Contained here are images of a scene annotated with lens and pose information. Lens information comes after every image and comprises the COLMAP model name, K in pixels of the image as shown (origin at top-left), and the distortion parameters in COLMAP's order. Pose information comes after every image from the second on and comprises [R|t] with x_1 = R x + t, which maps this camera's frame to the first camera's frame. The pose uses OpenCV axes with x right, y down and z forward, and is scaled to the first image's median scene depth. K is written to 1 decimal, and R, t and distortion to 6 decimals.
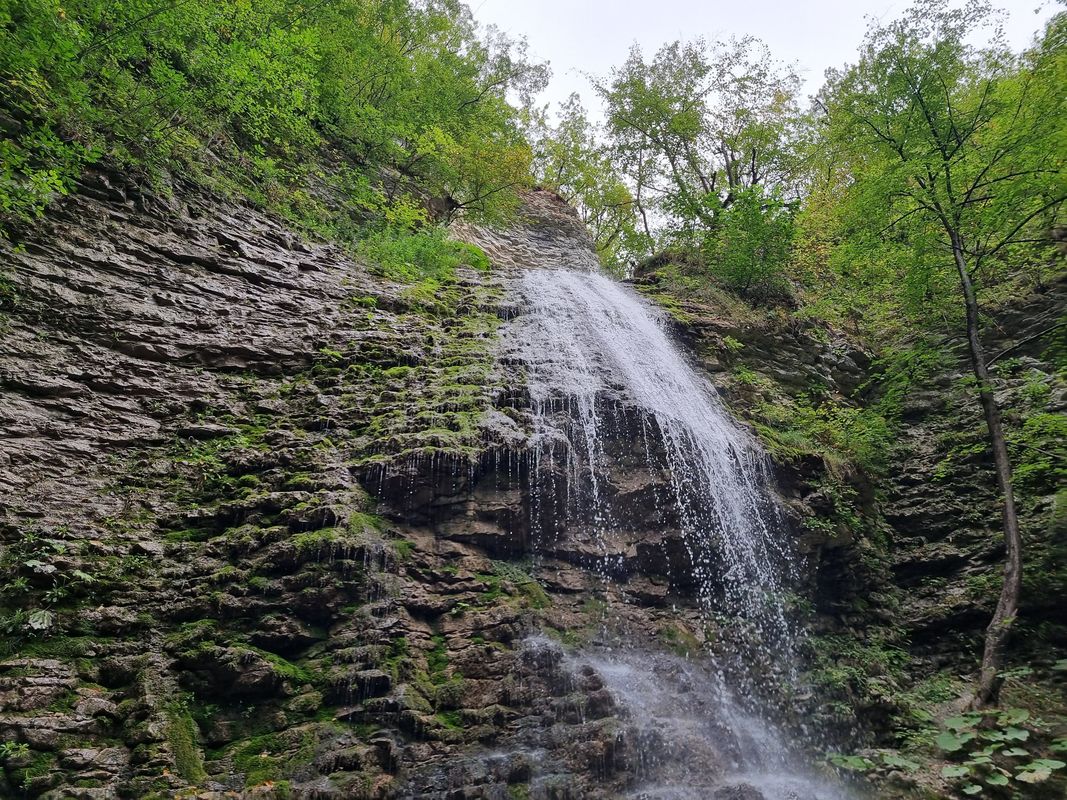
lens RADIAL K [[816.9, 0, 533.5], [0, 816.9, 400.0], [0, 0, 1]] dist [0.060907, -0.052267]
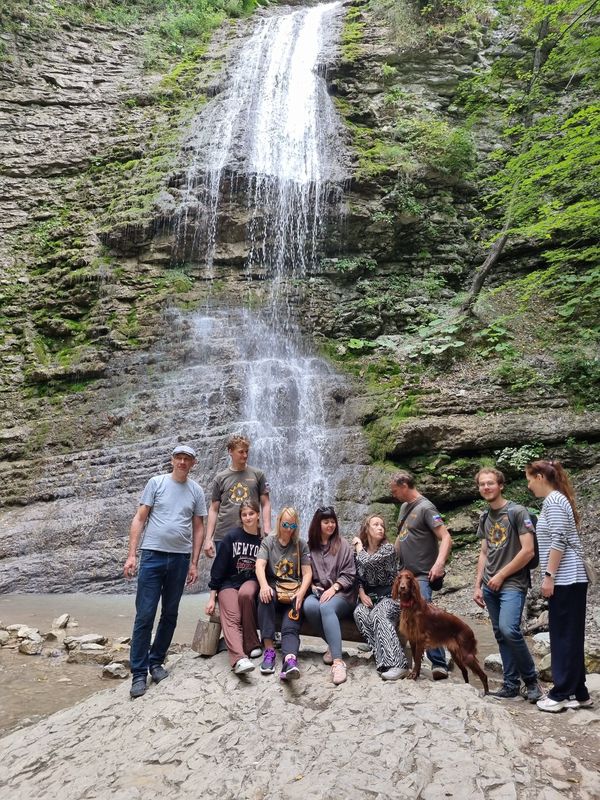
lens RADIAL K [[612.5, 0, 300.0], [0, 612.5, 400.0], [0, 0, 1]] dist [0.060907, -0.052267]
pose [[0.944332, 0.027777, -0.327819, 0.887098], [0.159349, 0.833131, 0.529623, -0.353037], [0.287827, -0.552378, 0.782326, -0.422782]]
